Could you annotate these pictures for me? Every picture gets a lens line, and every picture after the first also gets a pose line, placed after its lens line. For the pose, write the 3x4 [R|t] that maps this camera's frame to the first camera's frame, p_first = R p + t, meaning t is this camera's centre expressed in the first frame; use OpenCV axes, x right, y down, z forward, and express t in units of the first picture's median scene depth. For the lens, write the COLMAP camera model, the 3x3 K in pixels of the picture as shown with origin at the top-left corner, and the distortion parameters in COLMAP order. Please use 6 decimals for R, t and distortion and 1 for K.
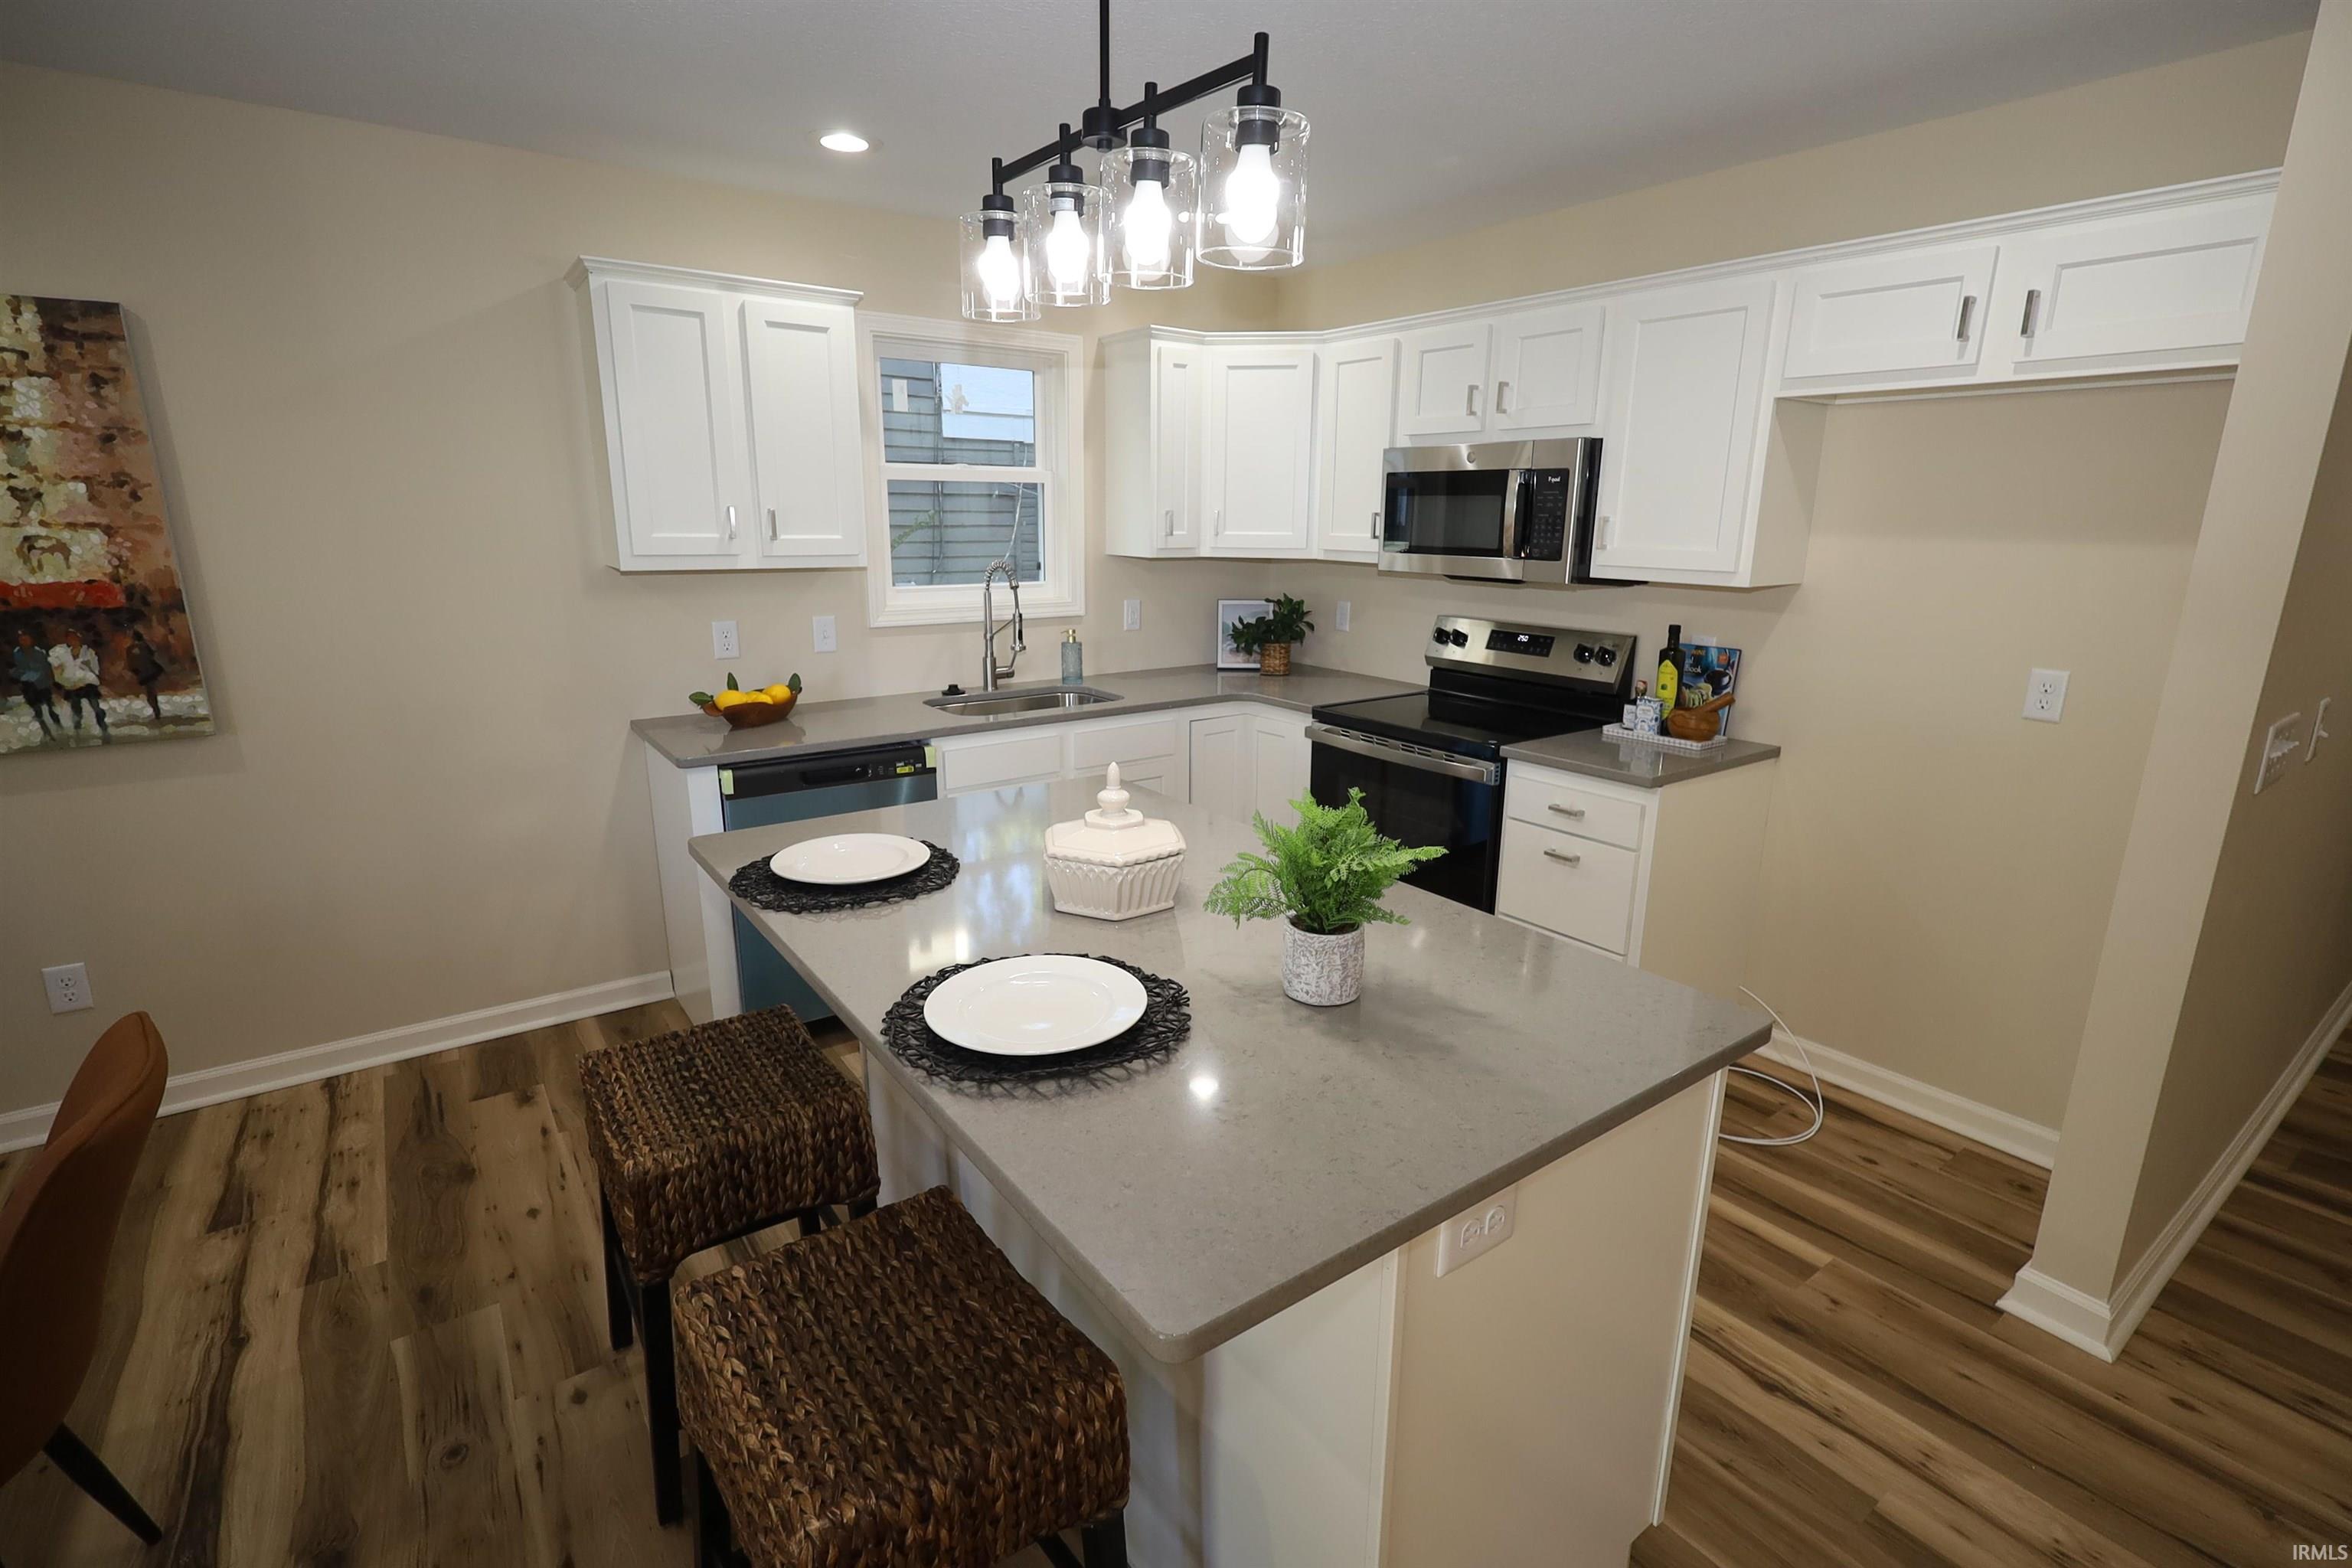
lens RADIAL K [[1087.2, 0, 1175.7], [0, 1087.2, 790.6], [0, 0, 1]] dist [-0.002265, 0.003915]
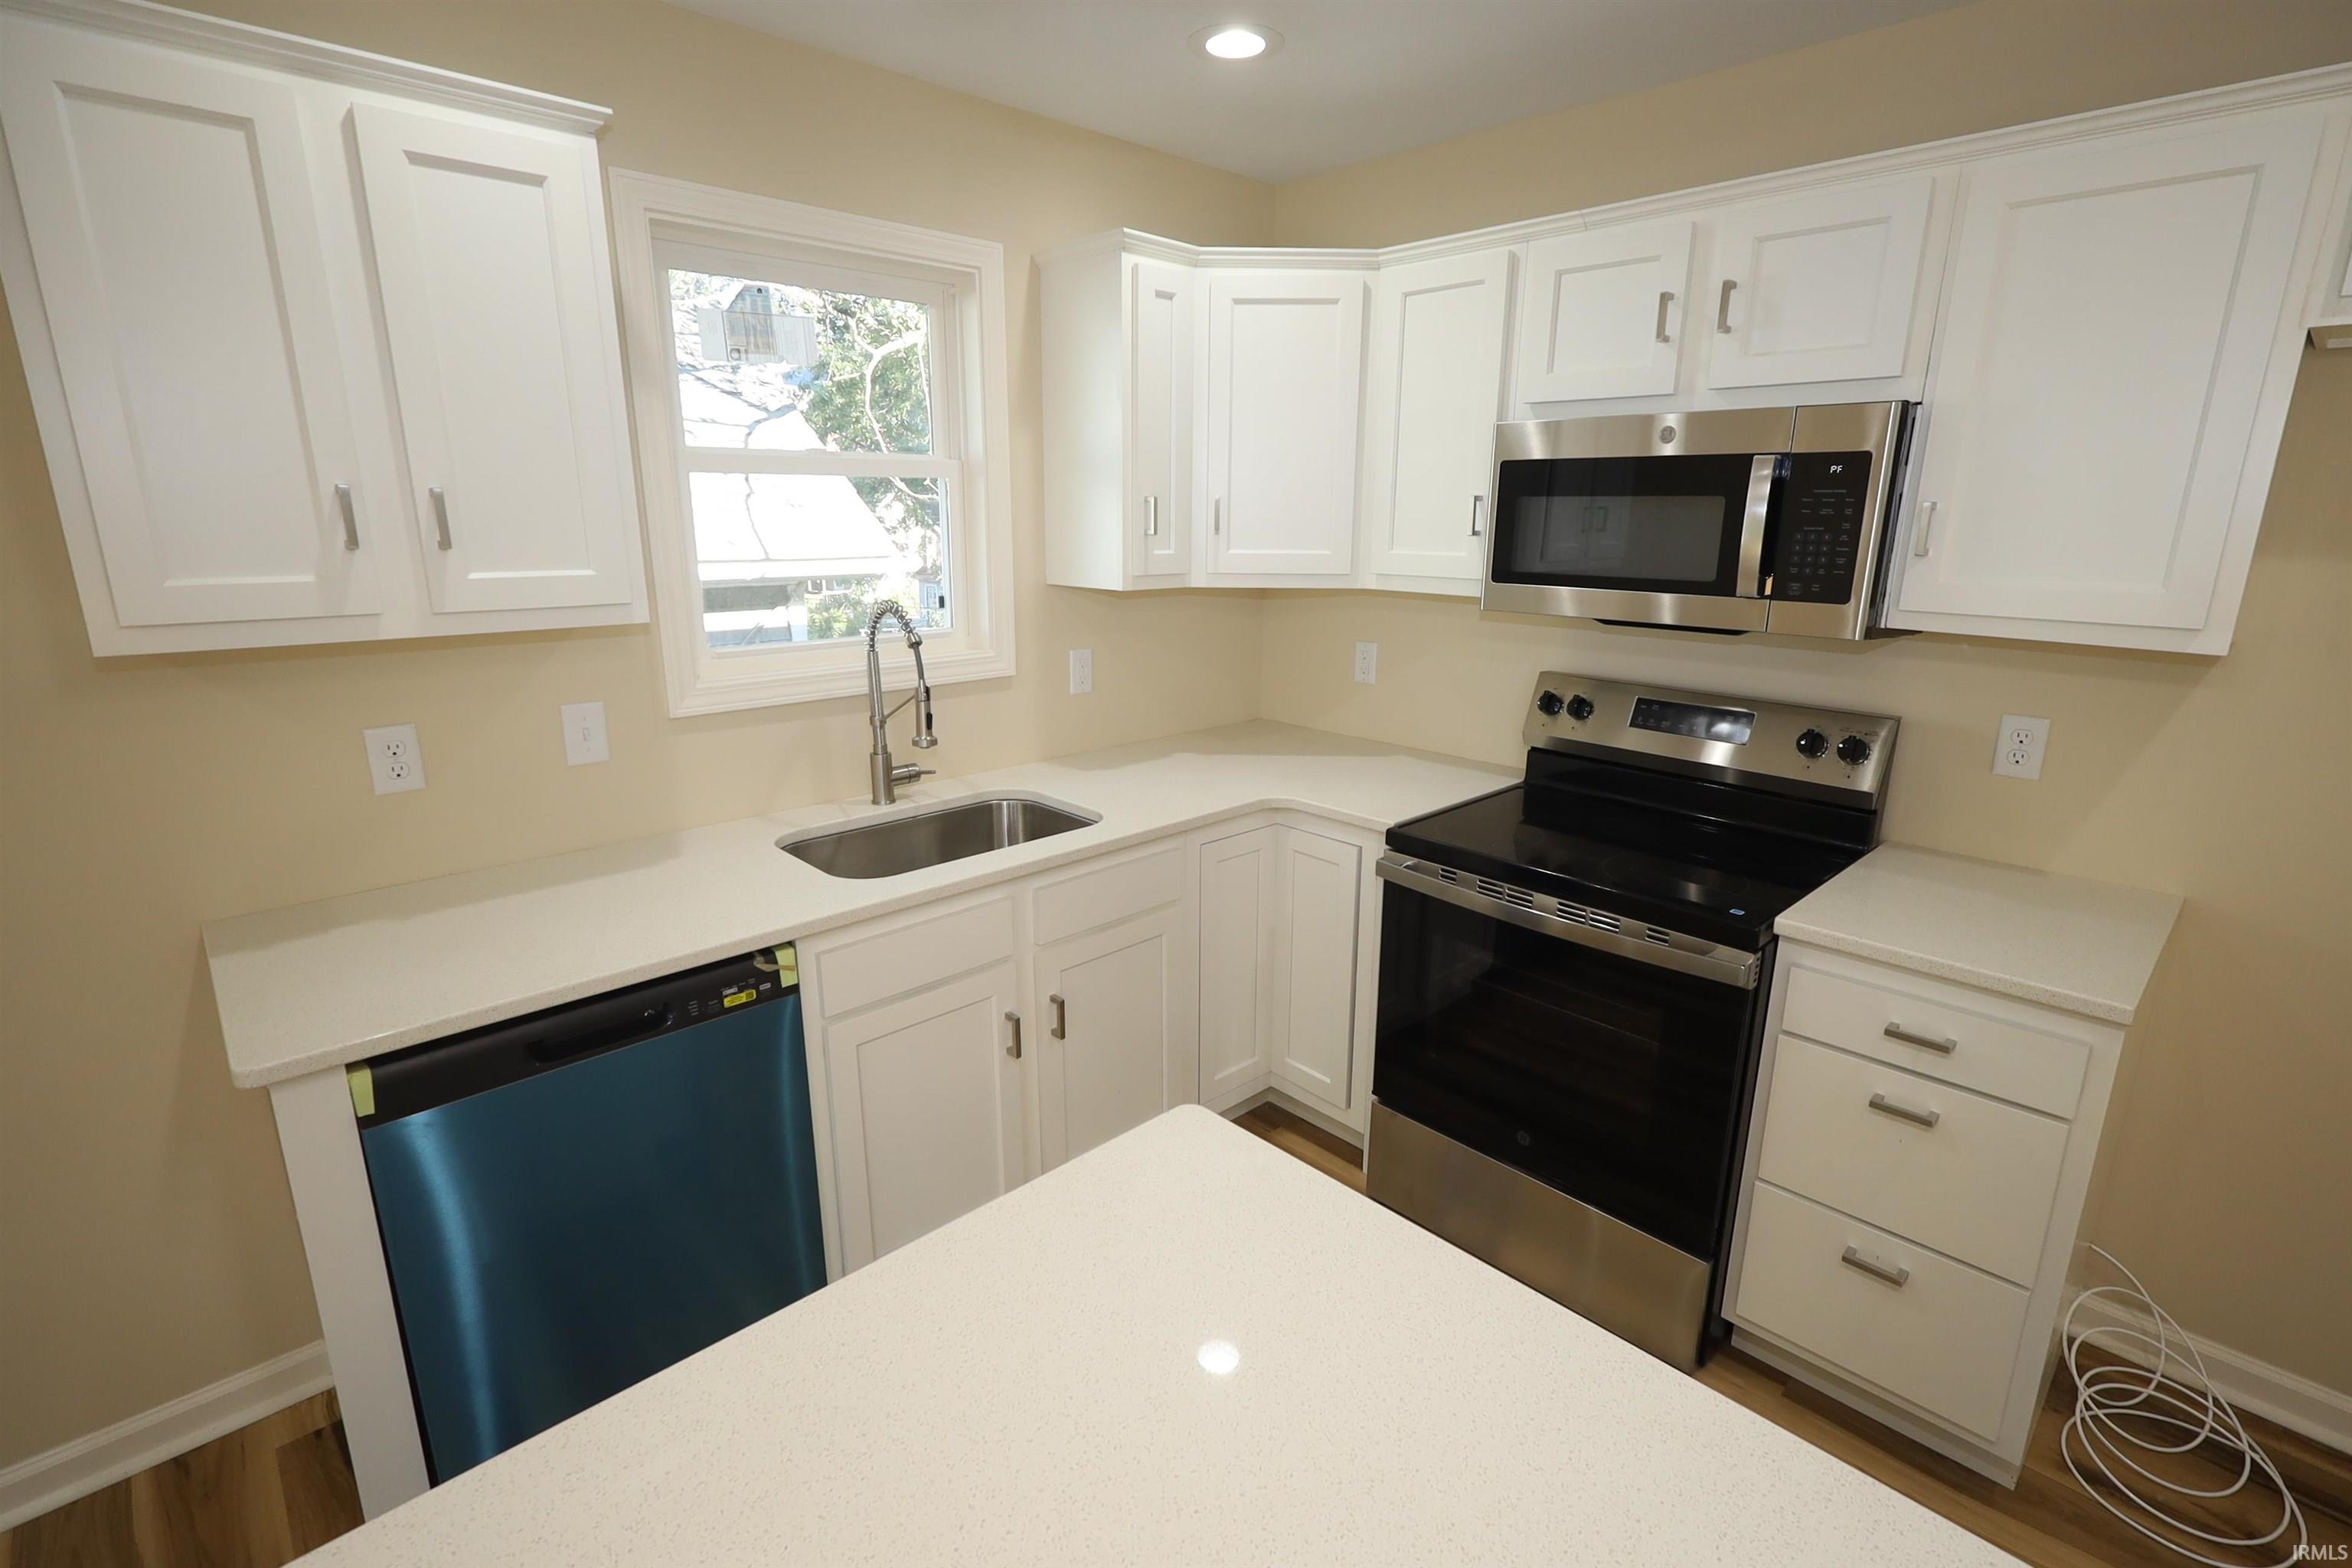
lens RADIAL K [[1087.2, 0, 1184.1], [0, 1087.2, 783.2], [0, 0, 1]] dist [-0.002265, 0.003915]
pose [[0.989618, -0.031132, 0.140311, -0.101381], [0.031879, 0.999487, -0.003074, -0.121945], [-0.140144, 0.007515, 0.990103, 0.451278]]
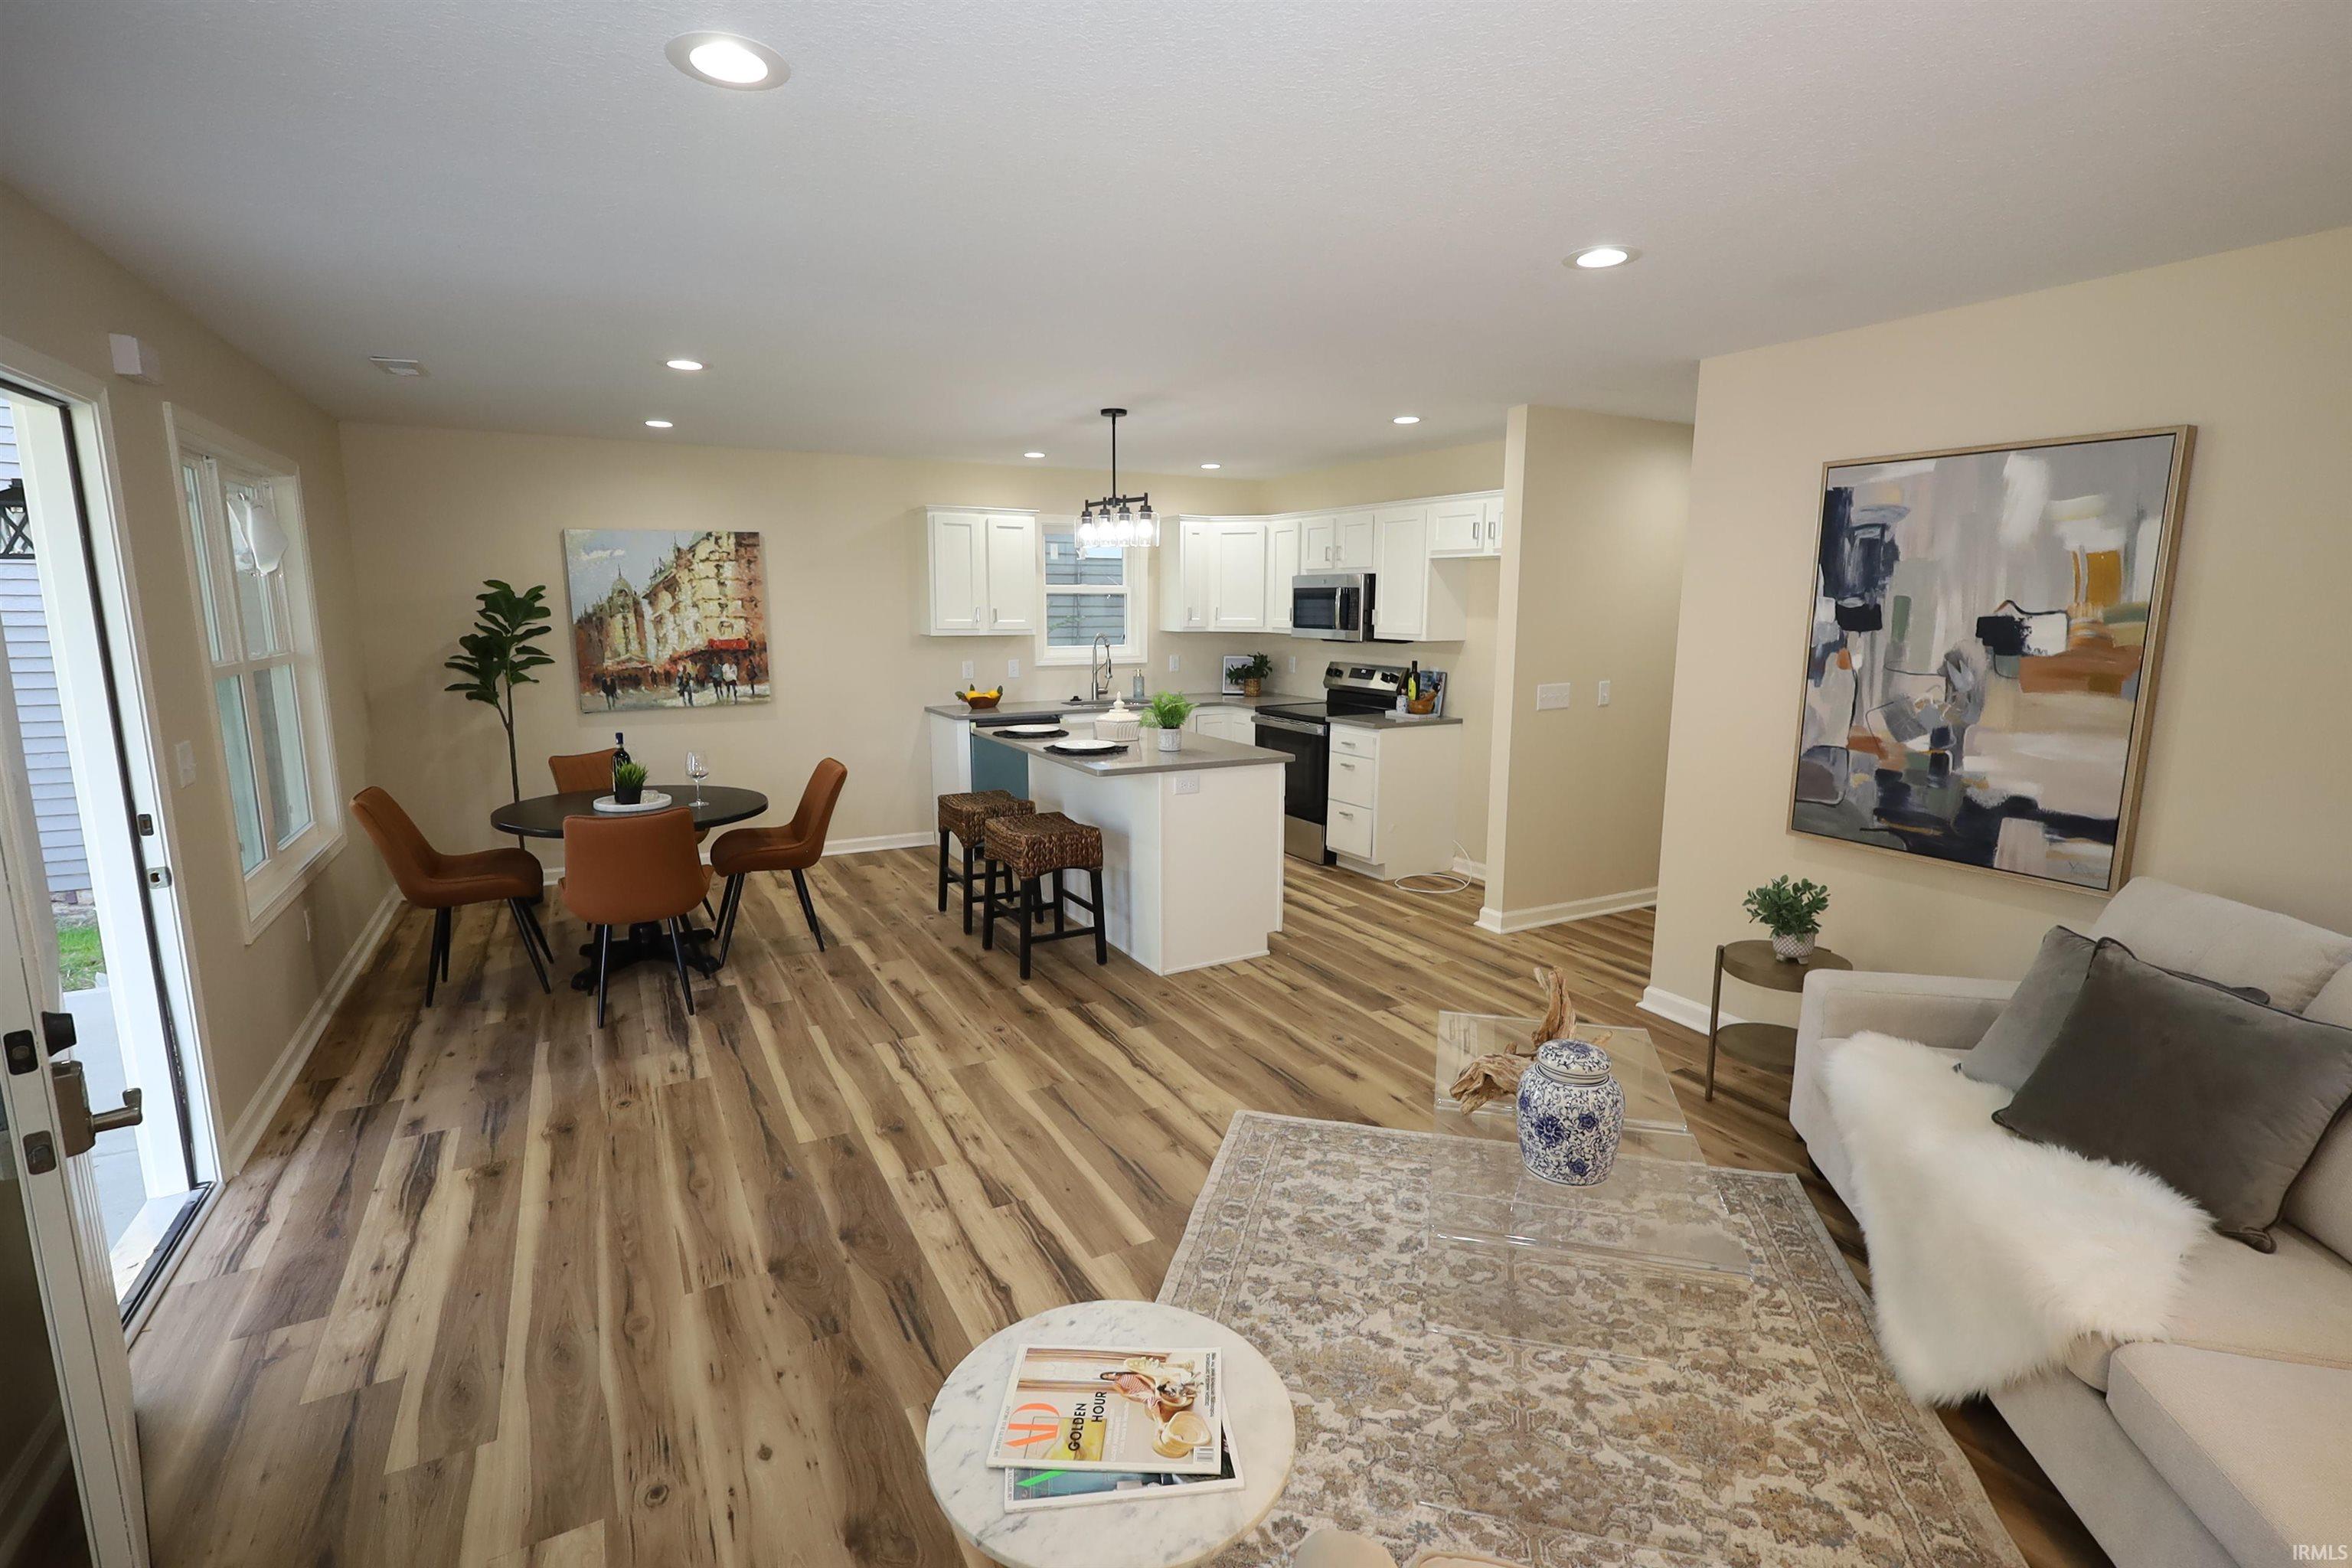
lens RADIAL K [[1087.2, 0, 1181.1], [0, 1087.2, 802.9], [0, 0, 1]] dist [-0.002265, 0.003915]
pose [[0.991716, 0.017314, -0.127277, 0.289744], [-0.025990, 0.997426, -0.066822, 0.271565], [0.125793, 0.069577, 0.989614, -1.106786]]
